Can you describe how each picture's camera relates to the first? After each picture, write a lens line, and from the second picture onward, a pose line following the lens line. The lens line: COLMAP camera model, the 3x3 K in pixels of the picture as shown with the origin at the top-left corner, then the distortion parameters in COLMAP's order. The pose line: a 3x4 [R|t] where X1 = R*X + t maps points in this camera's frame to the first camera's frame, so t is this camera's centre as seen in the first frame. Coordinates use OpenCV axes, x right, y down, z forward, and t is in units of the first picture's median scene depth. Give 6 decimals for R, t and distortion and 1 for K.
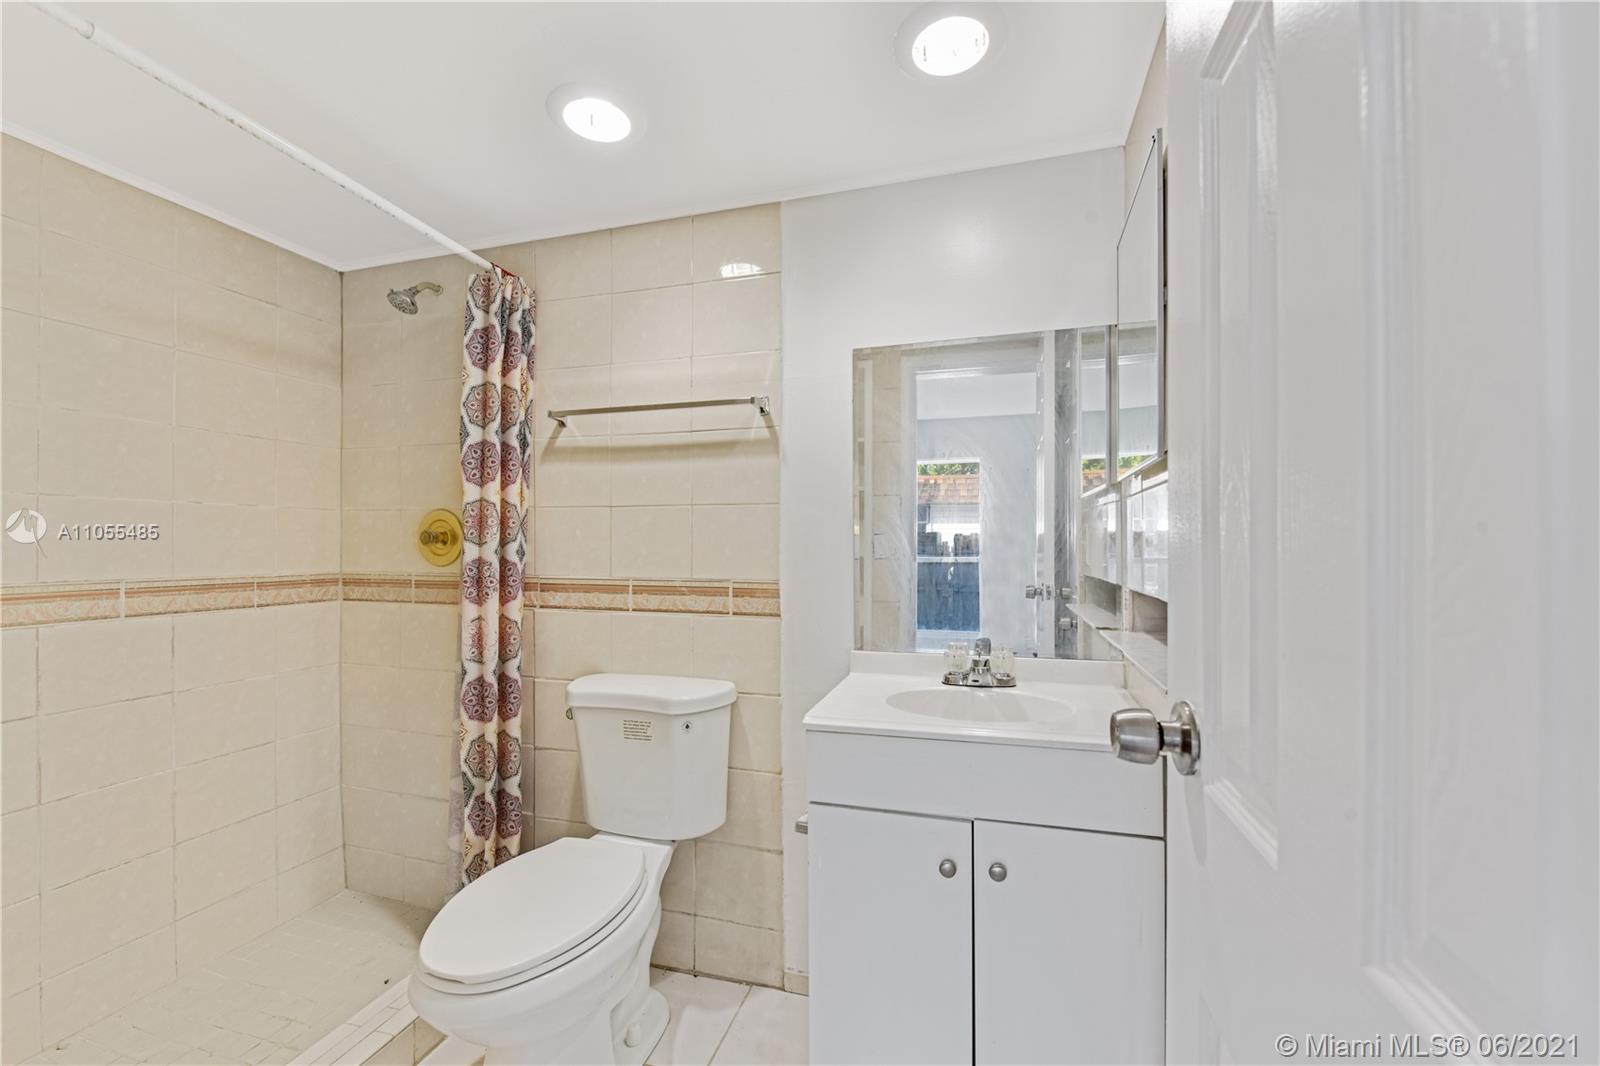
lens RADIAL K [[649.7, 0, 798.8], [0, 649.7, 532.3], [0, 0, 1]] dist [-0.015740, -0.000854]
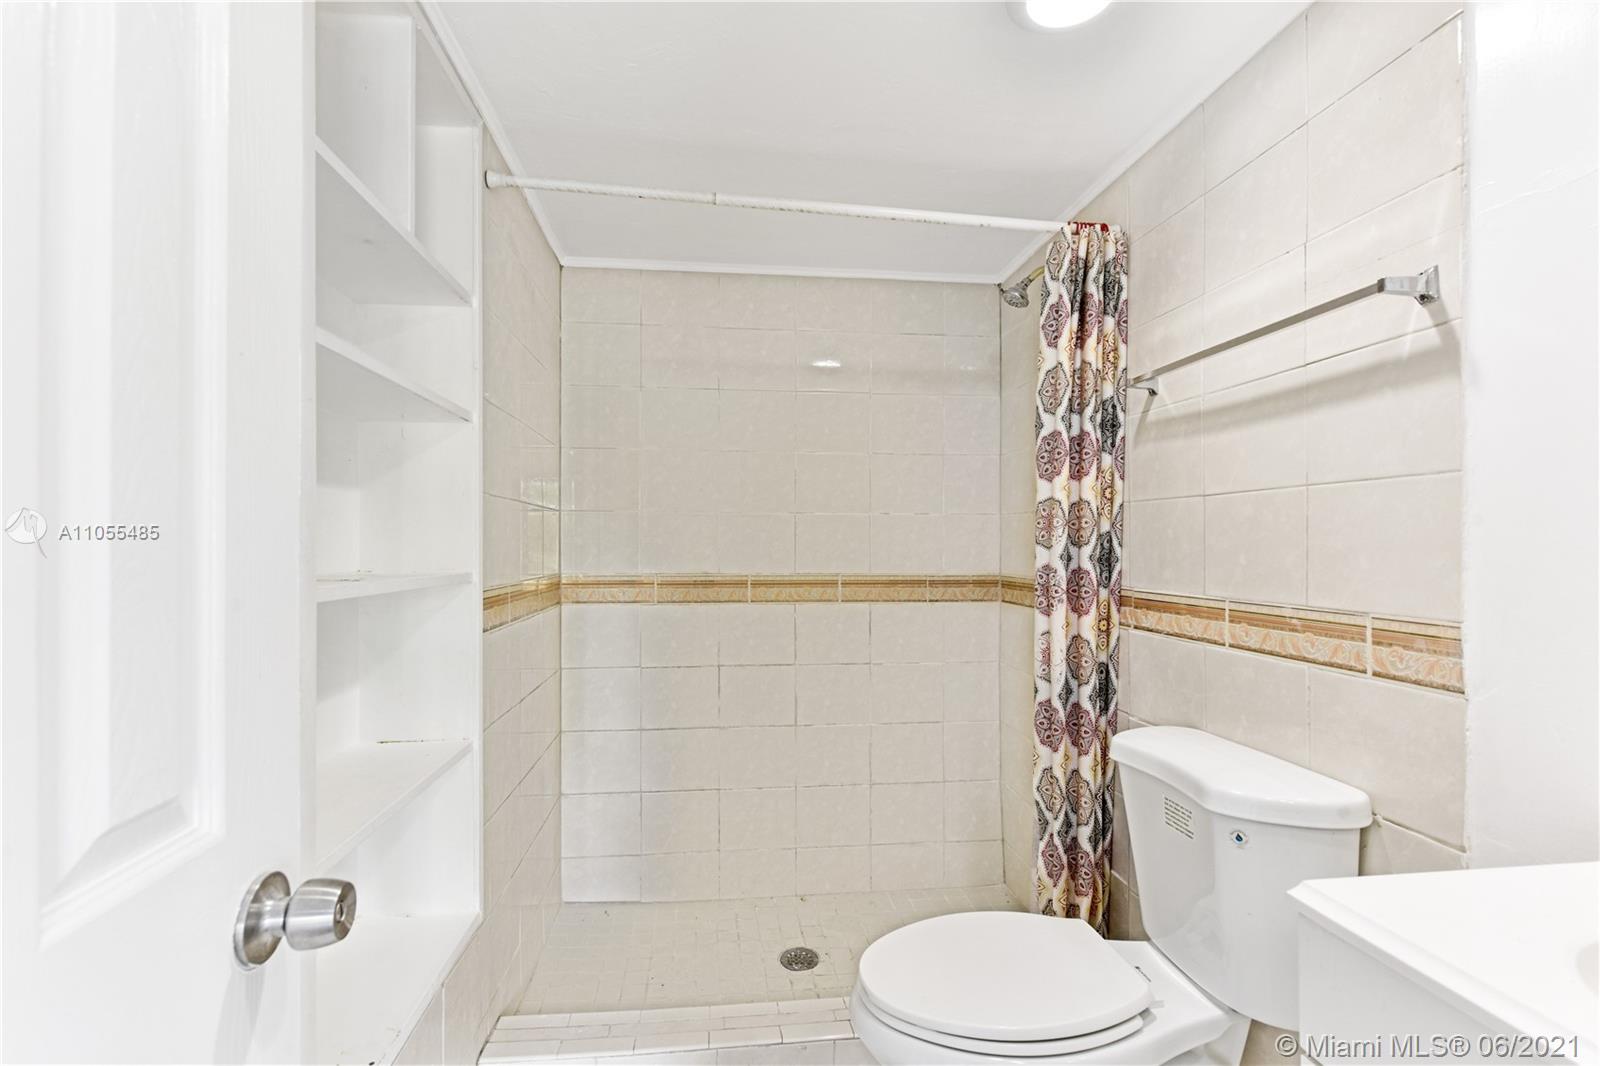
lens RADIAL K [[727.2, 0, 795.9], [0, 727.2, 536.3], [0, 0, 1]] dist [-0.013221, -0.000112]
pose [[0.373861, -0.010785, -0.927422, 0.289706], [0.015646, 0.999863, -0.005320, 0.002036], [0.927353, -0.012521, 0.373979, 0.304900]]
